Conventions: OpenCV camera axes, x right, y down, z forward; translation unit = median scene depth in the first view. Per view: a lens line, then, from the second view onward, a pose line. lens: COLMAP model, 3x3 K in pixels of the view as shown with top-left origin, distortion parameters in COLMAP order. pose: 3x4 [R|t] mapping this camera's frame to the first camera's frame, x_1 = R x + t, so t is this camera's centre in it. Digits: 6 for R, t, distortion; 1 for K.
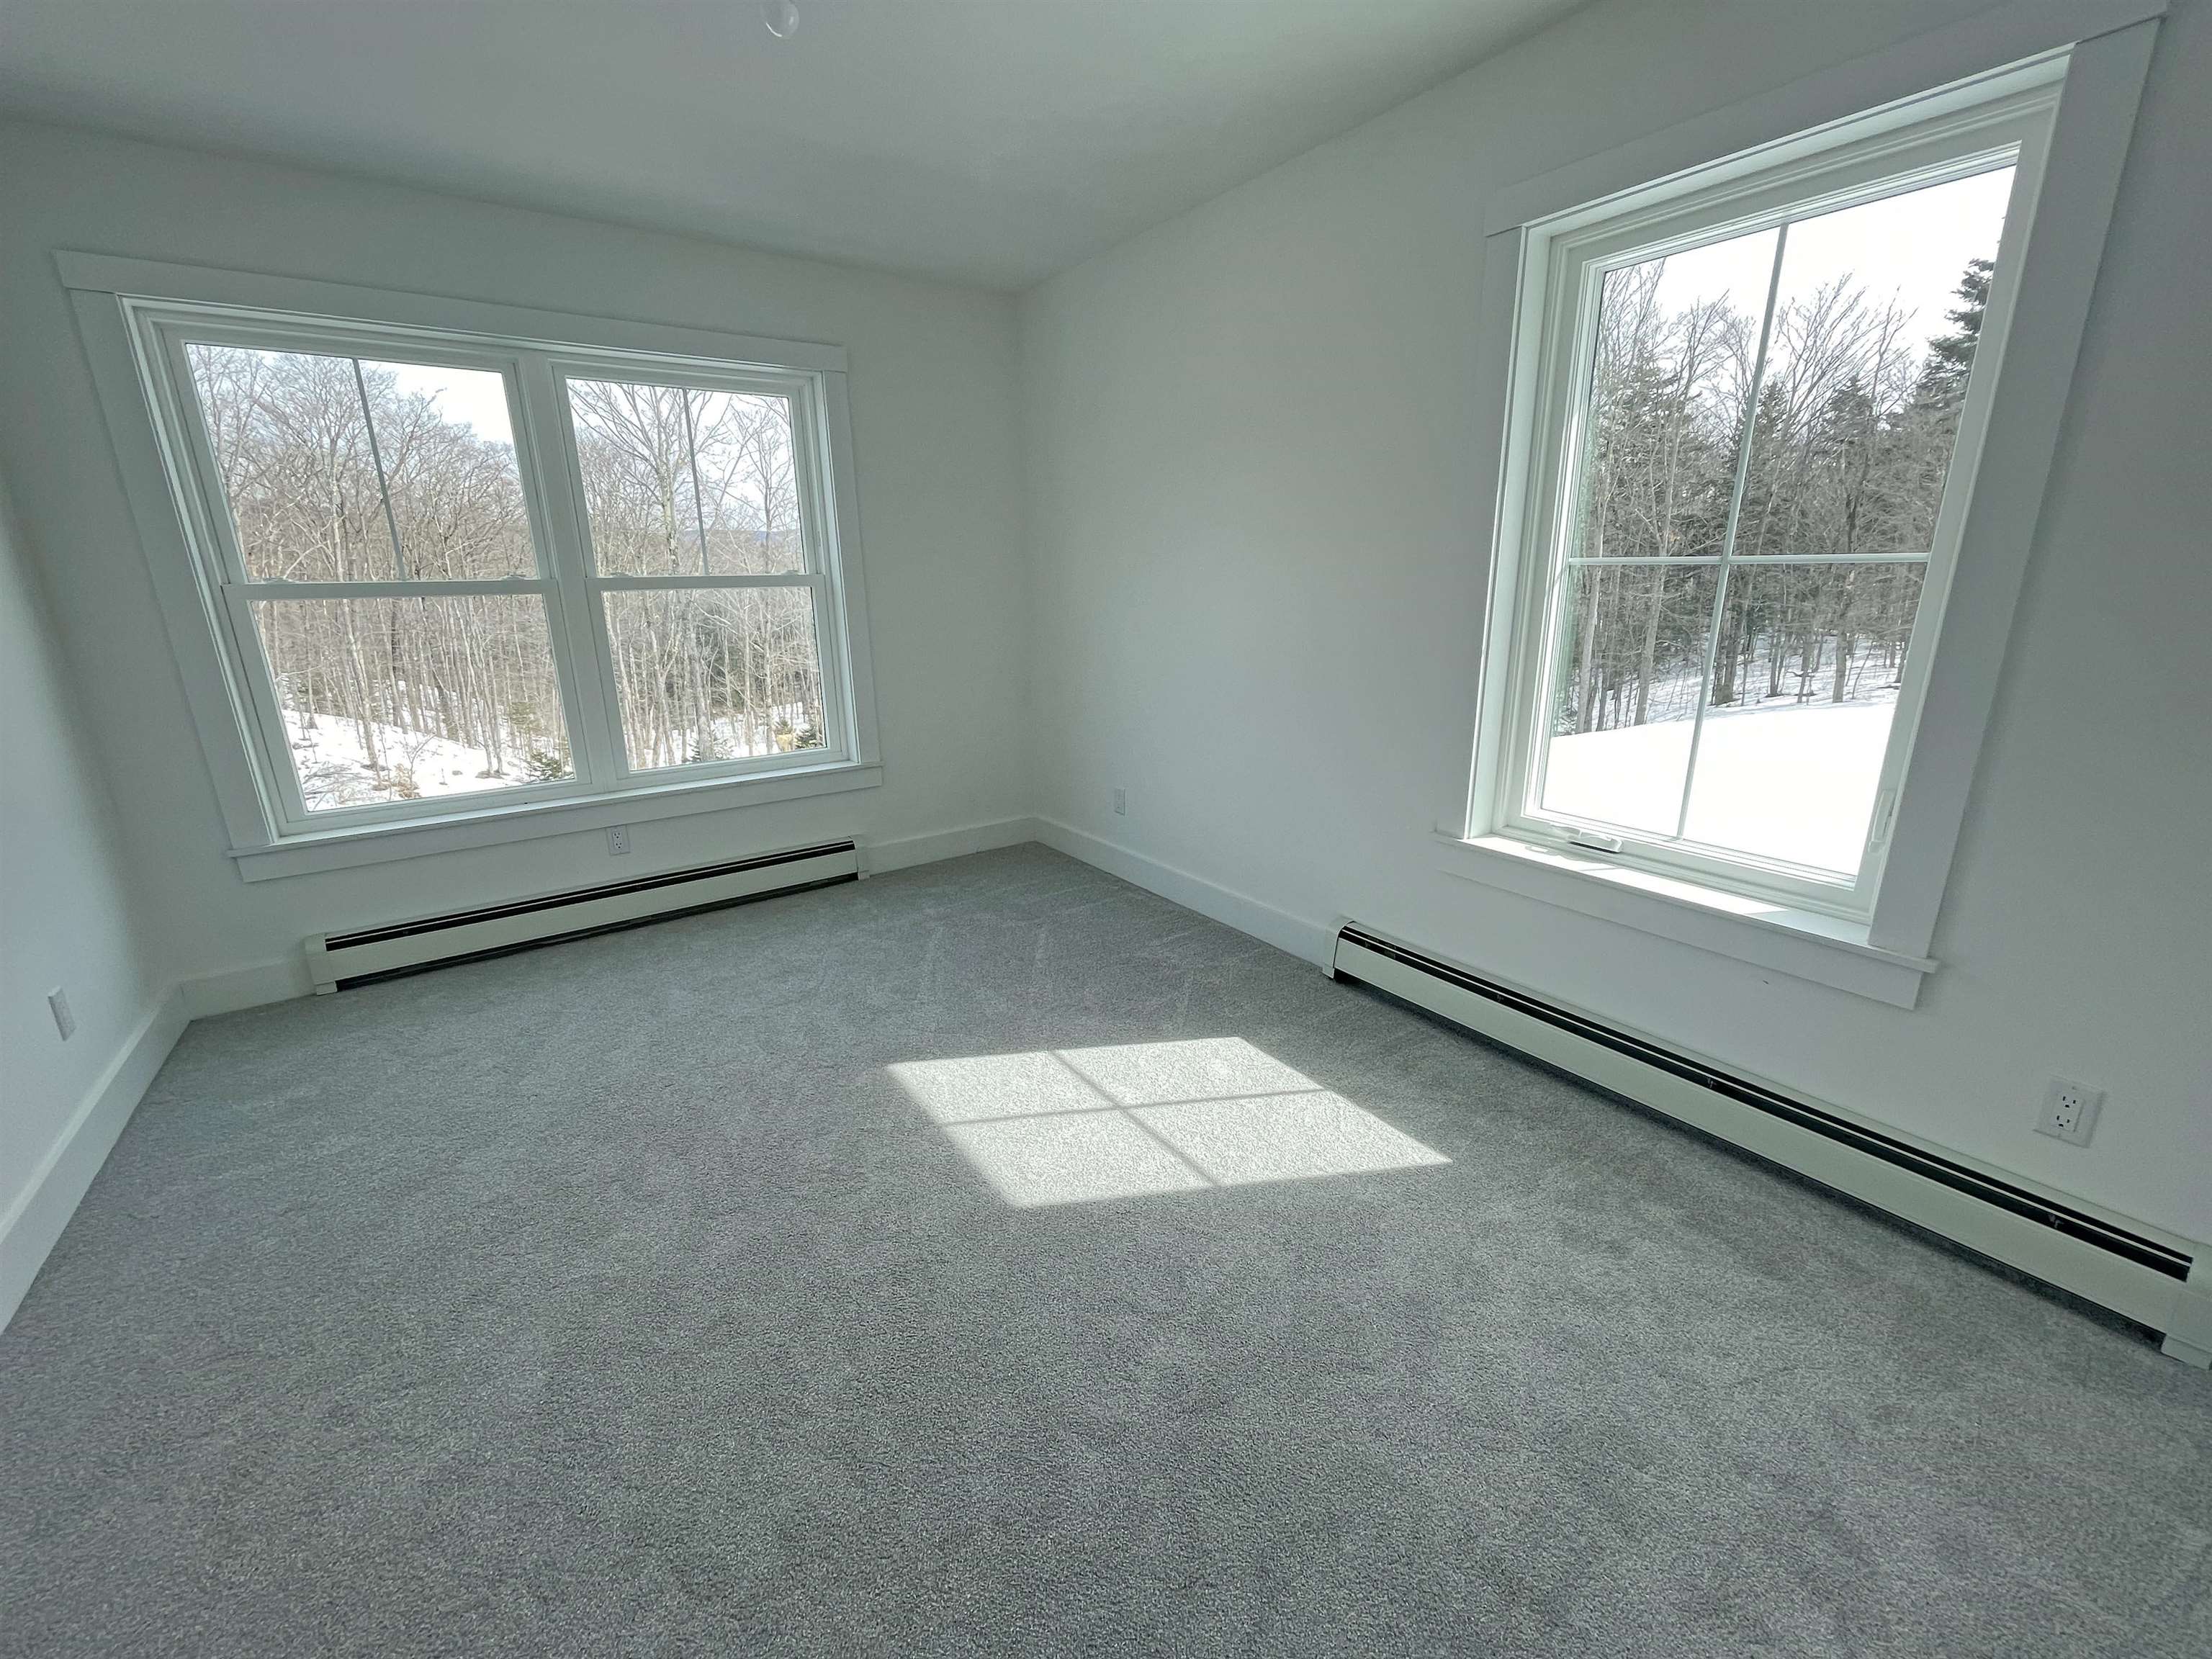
lens RADIAL K [[893.6, 0, 1101.7], [0, 893.6, 826.2], [0, 0, 1]] dist [0.001354, 0.000183]
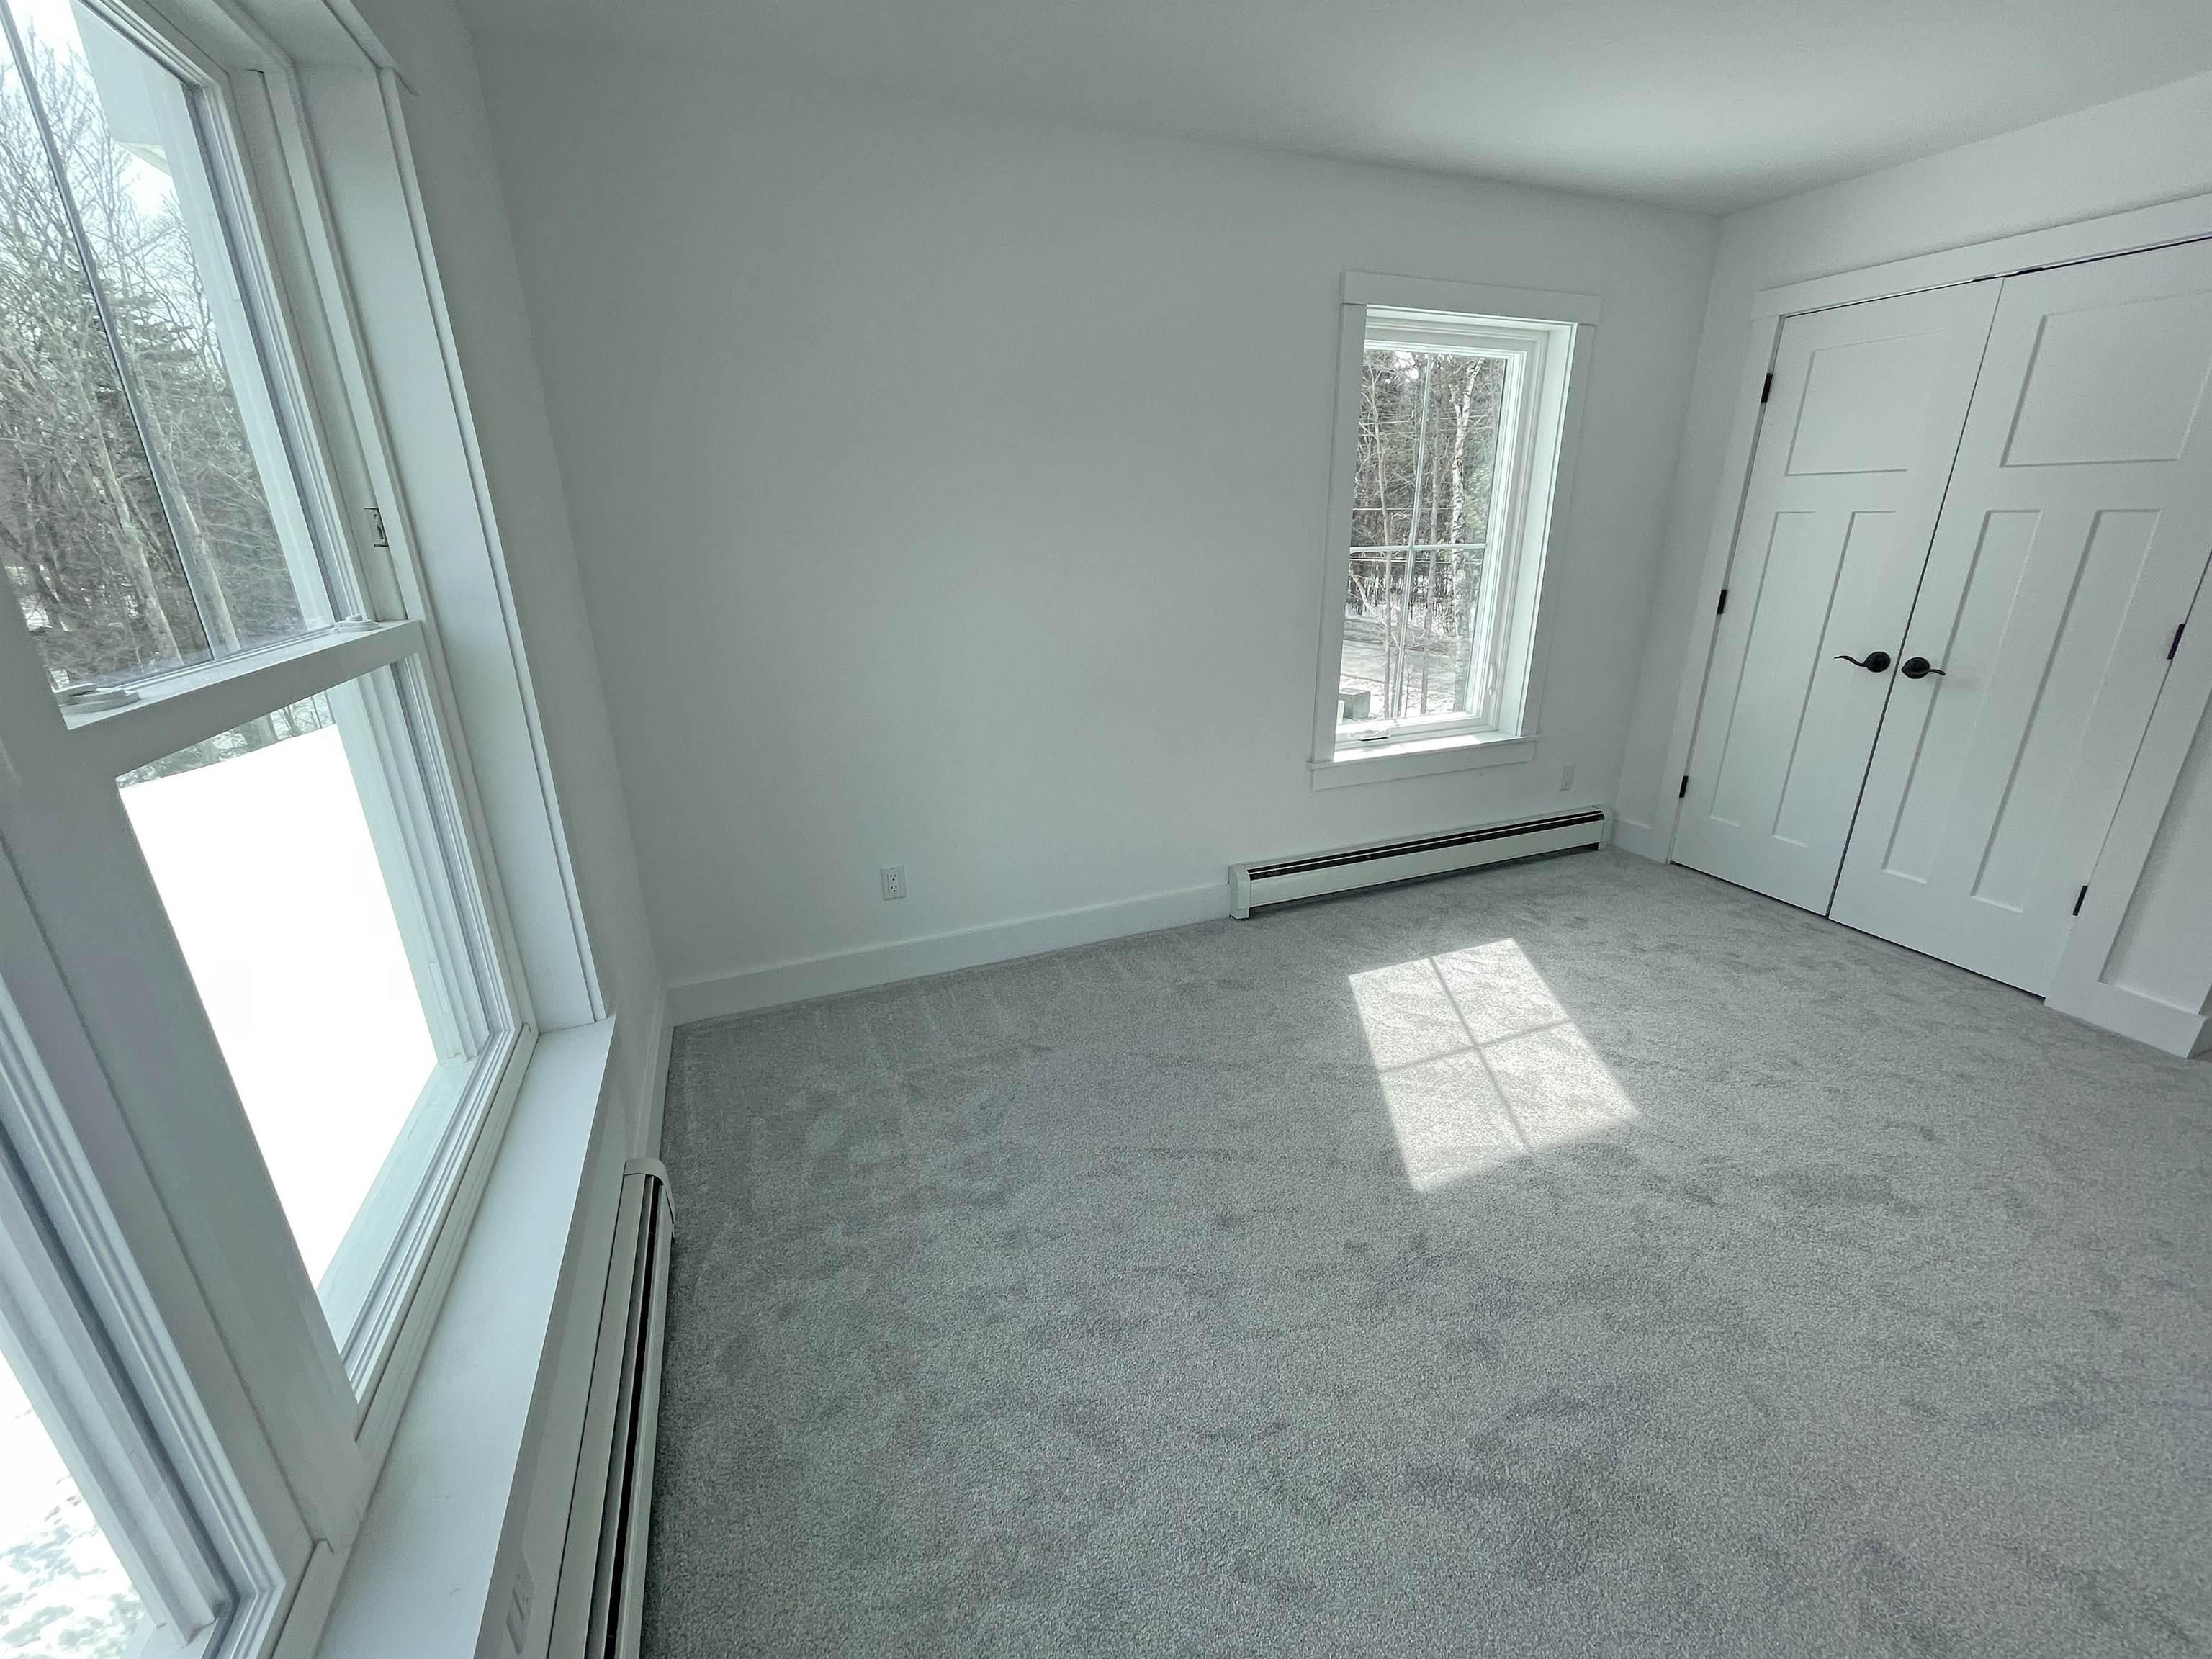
lens RADIAL K [[893.6, 0, 1101.7], [0, 893.6, 826.2], [0, 0, 1]] dist [0.001354, 0.000183]
pose [[0.226220, -0.311406, 0.922958, -1.020483], [0.273923, 0.929622, 0.246515, -0.346014], [-0.934768, 0.197053, 0.295600, 1.033934]]
